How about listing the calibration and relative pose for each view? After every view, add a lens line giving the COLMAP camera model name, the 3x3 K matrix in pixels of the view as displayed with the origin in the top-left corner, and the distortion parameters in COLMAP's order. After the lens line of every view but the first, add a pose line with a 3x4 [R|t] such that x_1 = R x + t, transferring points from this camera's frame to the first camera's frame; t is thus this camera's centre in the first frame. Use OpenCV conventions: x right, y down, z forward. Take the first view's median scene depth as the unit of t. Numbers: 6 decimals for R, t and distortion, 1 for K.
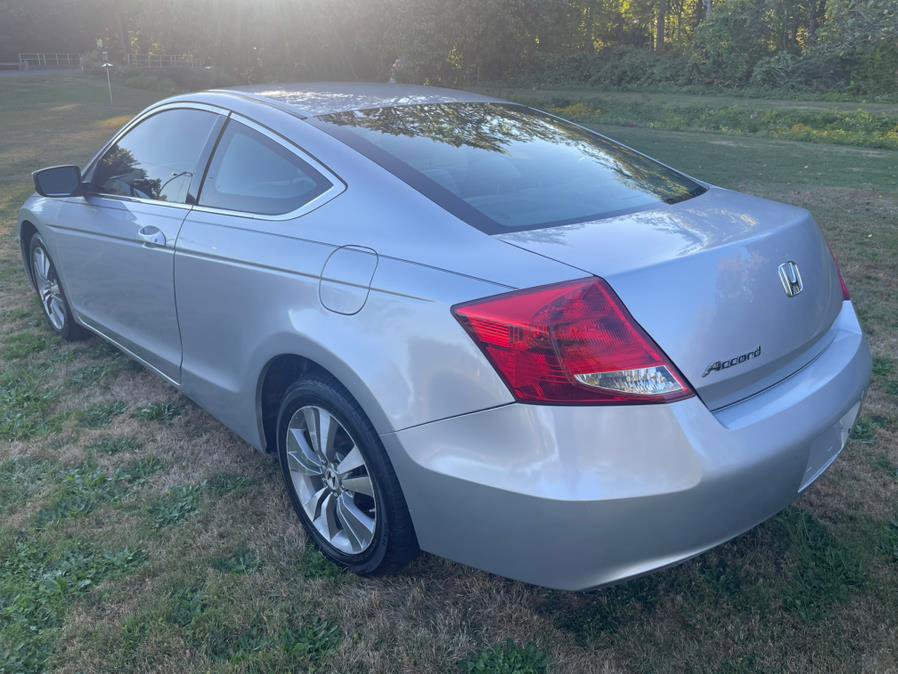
lens RADIAL K [[683.1, 0, 449.0], [0, 683.1, 337.0], [0, 0, 1]] dist [0.087430, -0.128600]
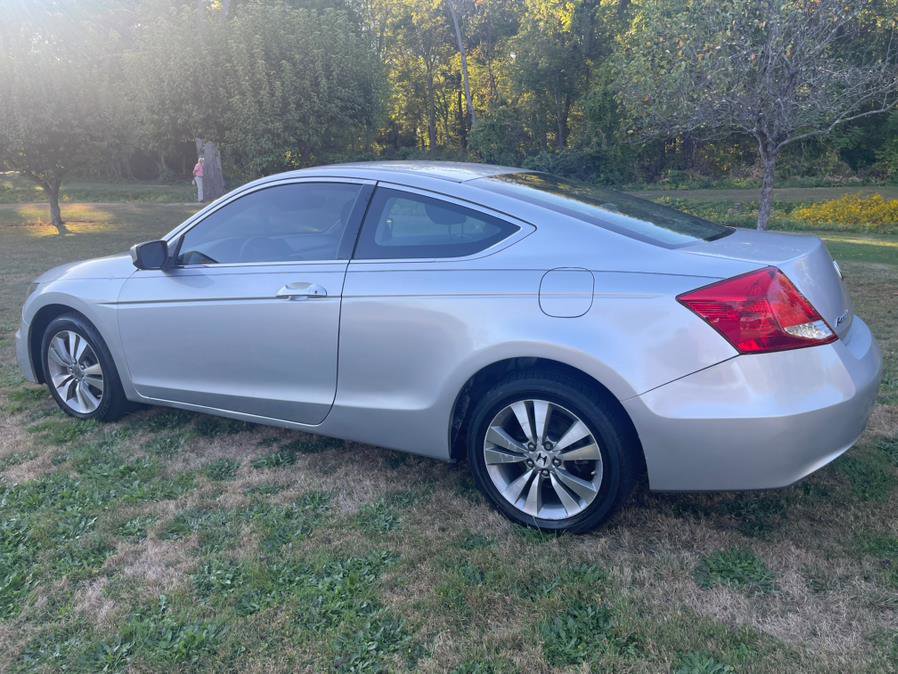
lens RADIAL K [[683.1, 0, 449.0], [0, 683.1, 337.0], [0, 0, 1]] dist [0.087430, -0.128600]
pose [[0.951194, -0.087415, 0.295954, -0.639859], [0.125538, 0.985709, -0.112332, 0.102081], [-0.281905, 0.144002, 0.948574, -0.145158]]
